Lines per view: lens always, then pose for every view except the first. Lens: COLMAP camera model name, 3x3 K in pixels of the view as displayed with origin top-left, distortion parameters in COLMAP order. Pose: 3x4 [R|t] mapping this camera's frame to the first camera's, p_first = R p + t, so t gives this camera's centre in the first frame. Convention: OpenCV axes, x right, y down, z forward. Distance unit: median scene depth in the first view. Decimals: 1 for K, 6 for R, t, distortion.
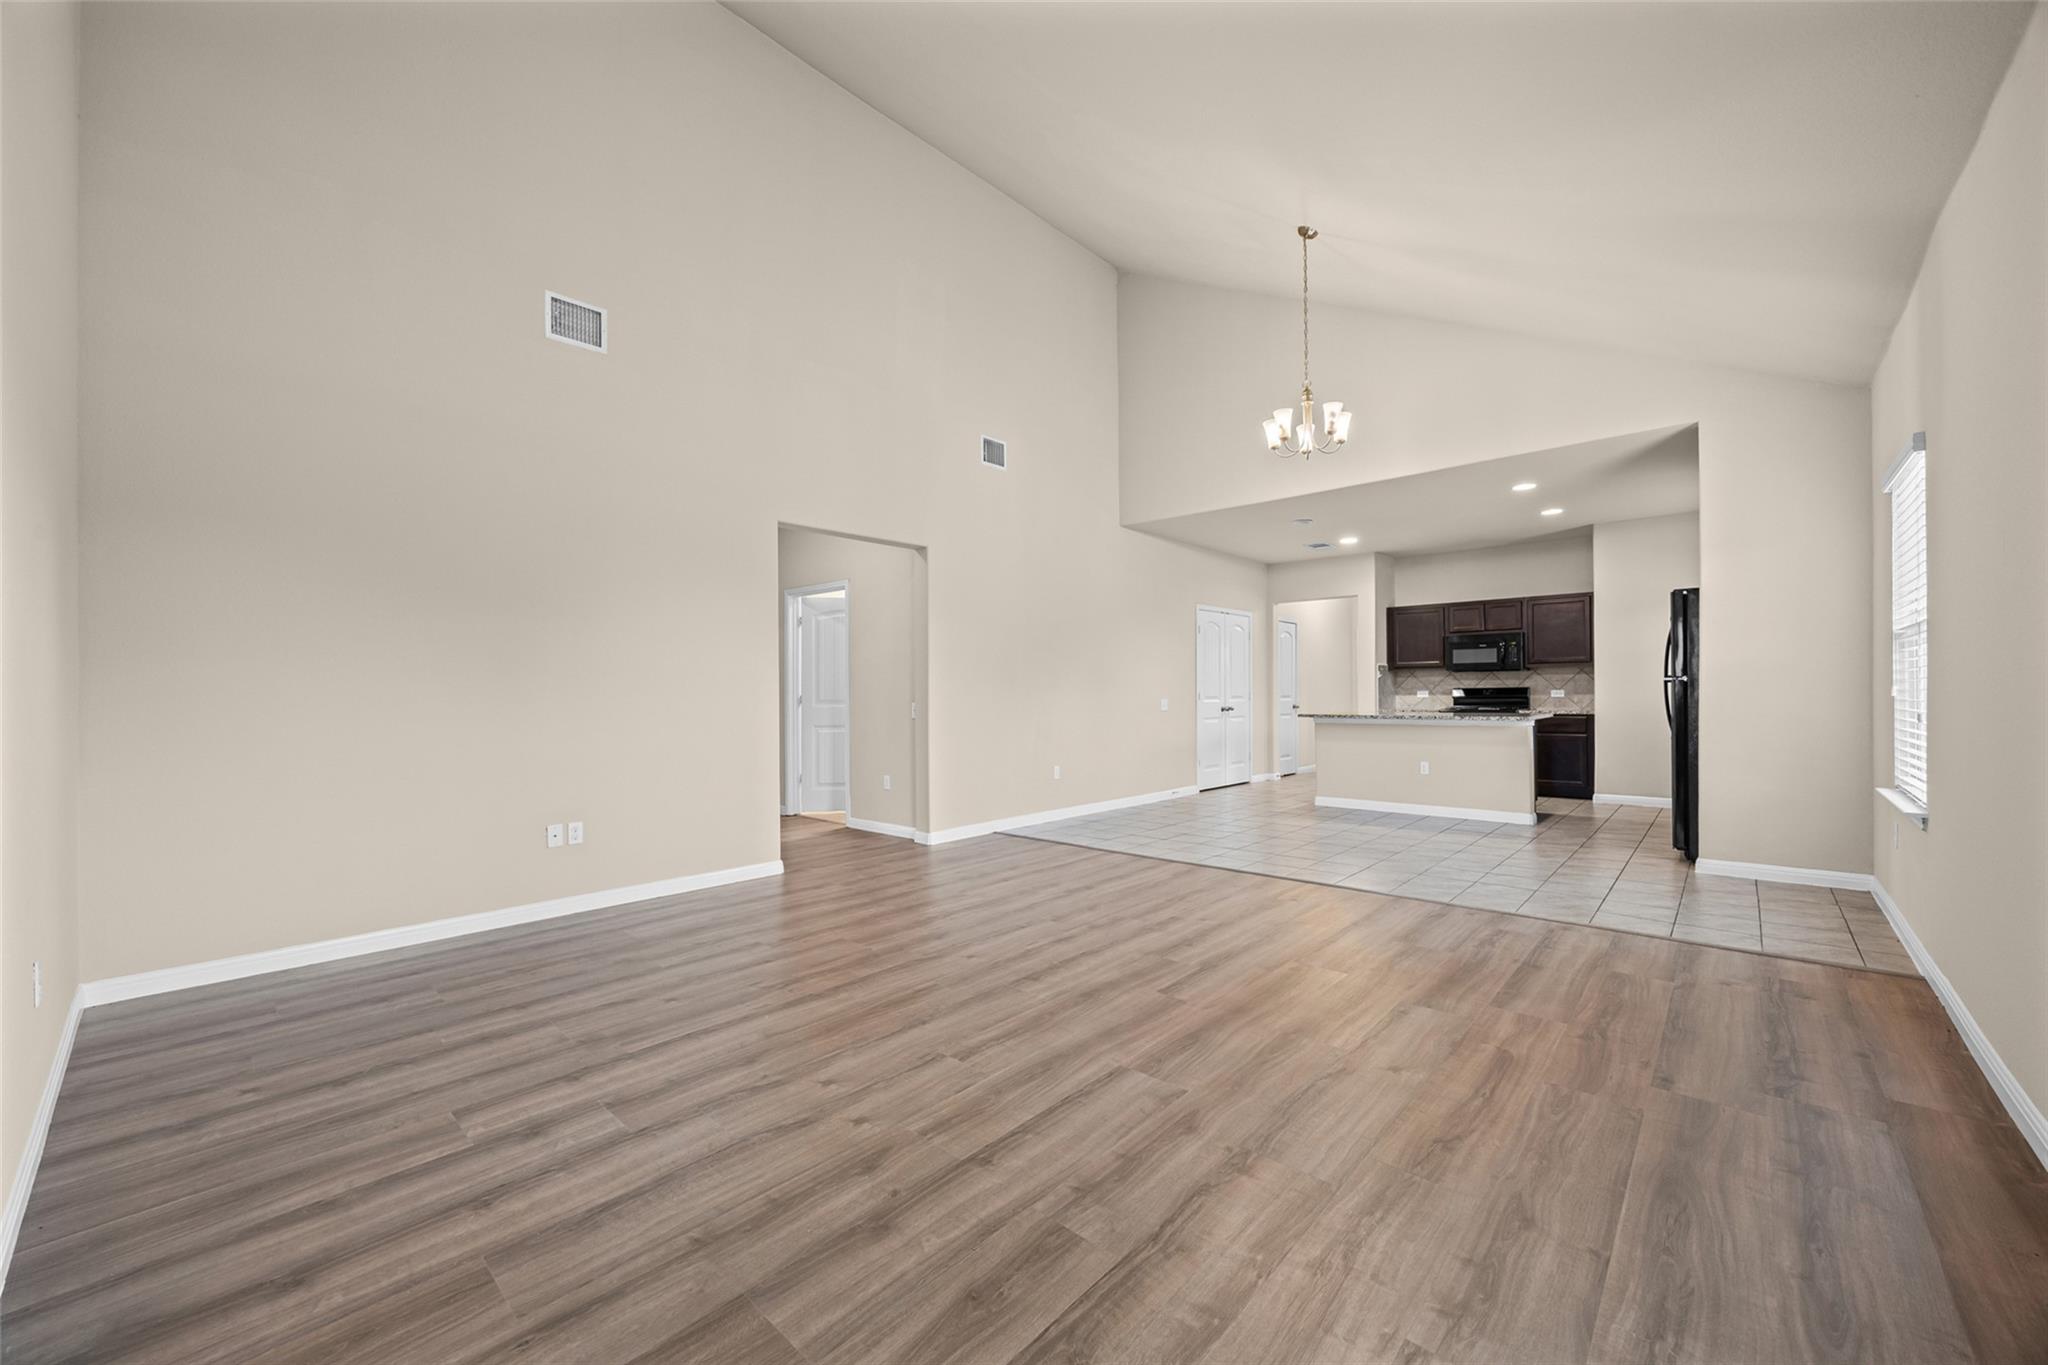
lens RADIAL K [[781.6, 0, 1021.2], [0, 781.6, 695.9], [0, 0, 1]] dist [-0.004949, -0.000074]
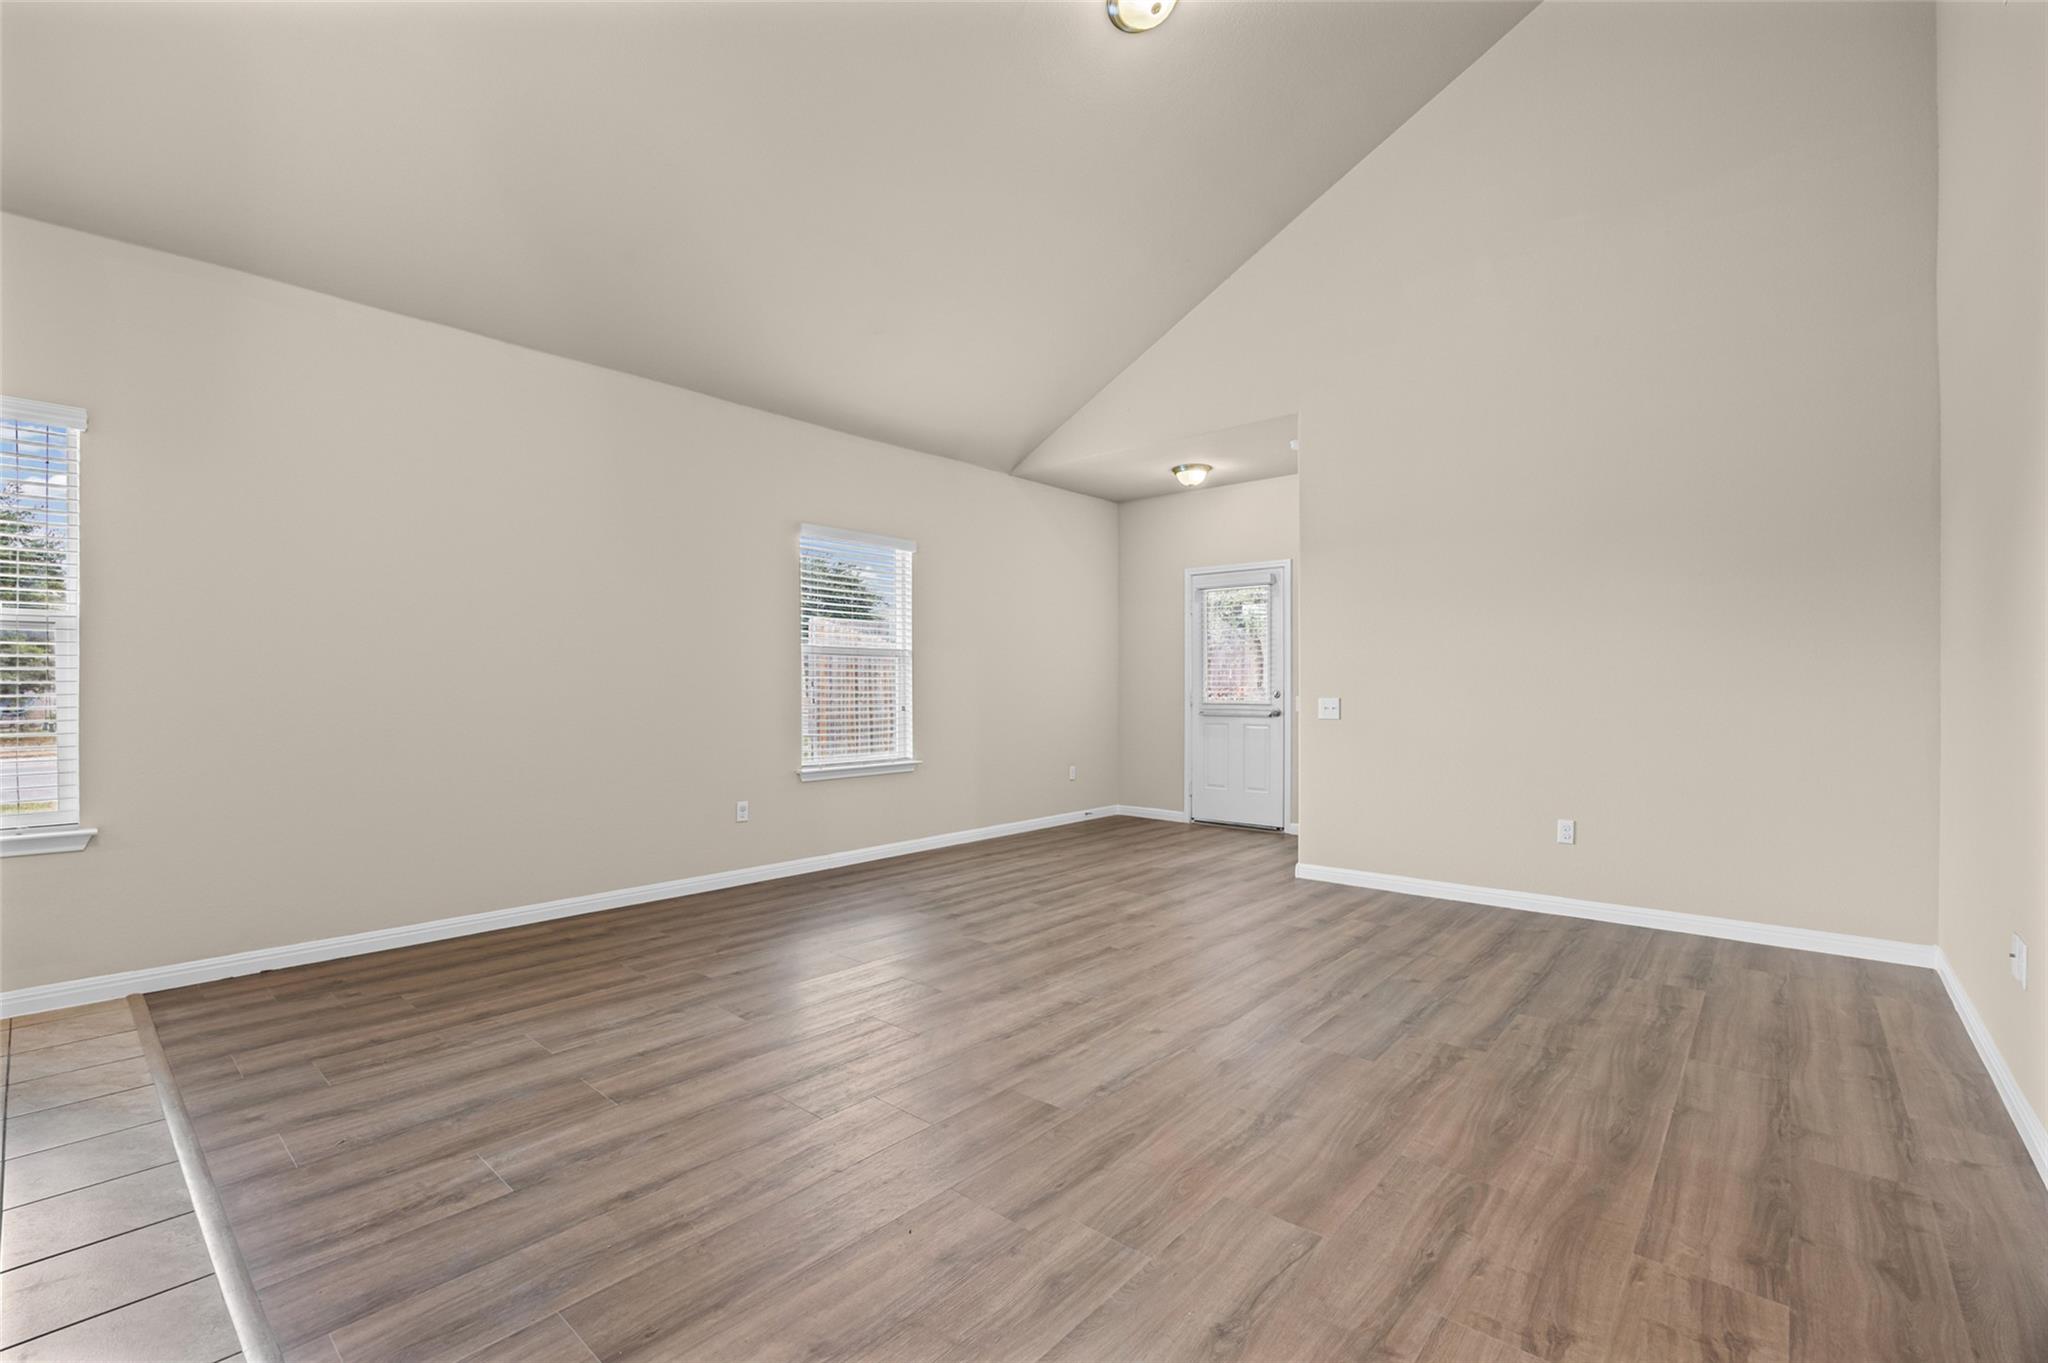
lens RADIAL K [[887.4, 0, 1025.9], [0, 887.4, 681.9], [0, 0, 1]] dist [-0.023241, 0.002064]
pose [[-0.999482, 0.009657, -0.030683, 0.101329], [0.009746, 0.999949, -0.002756, -0.008890], [0.030655, -0.003054, -0.999525, 2.198335]]
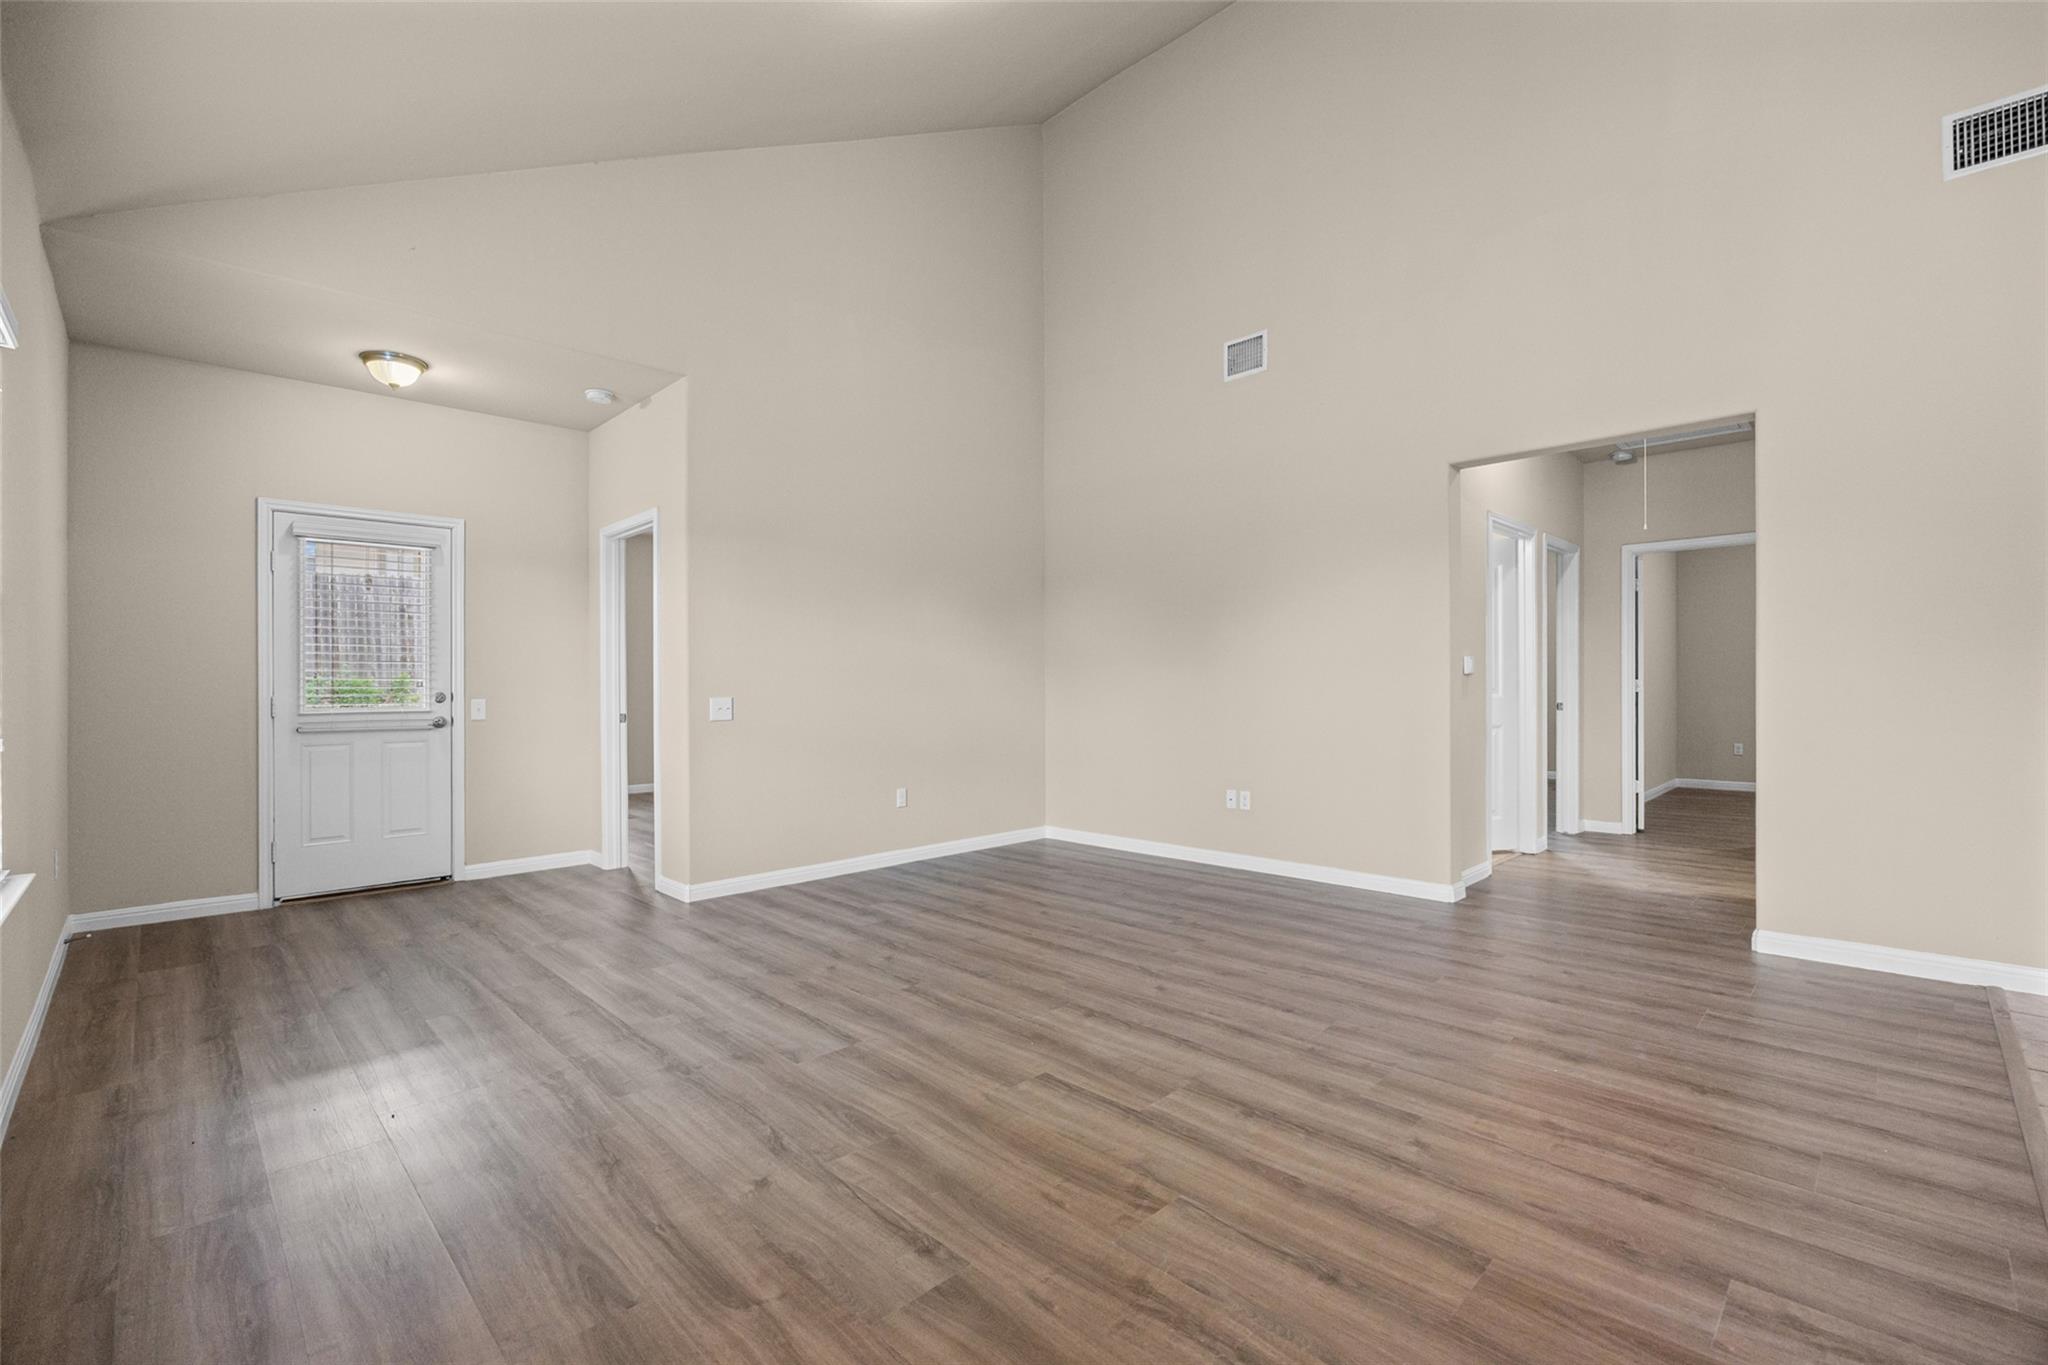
lens RADIAL K [[887.4, 0, 1024.6], [0, 887.4, 687.2], [0, 0, 1]] dist [-0.023241, 0.002064]
pose [[-0.043962, 0.011578, -0.998966, 1.074859], [0.004809, 0.999924, 0.011377, -0.011195], [0.999022, -0.004304, -0.044014, 1.056058]]
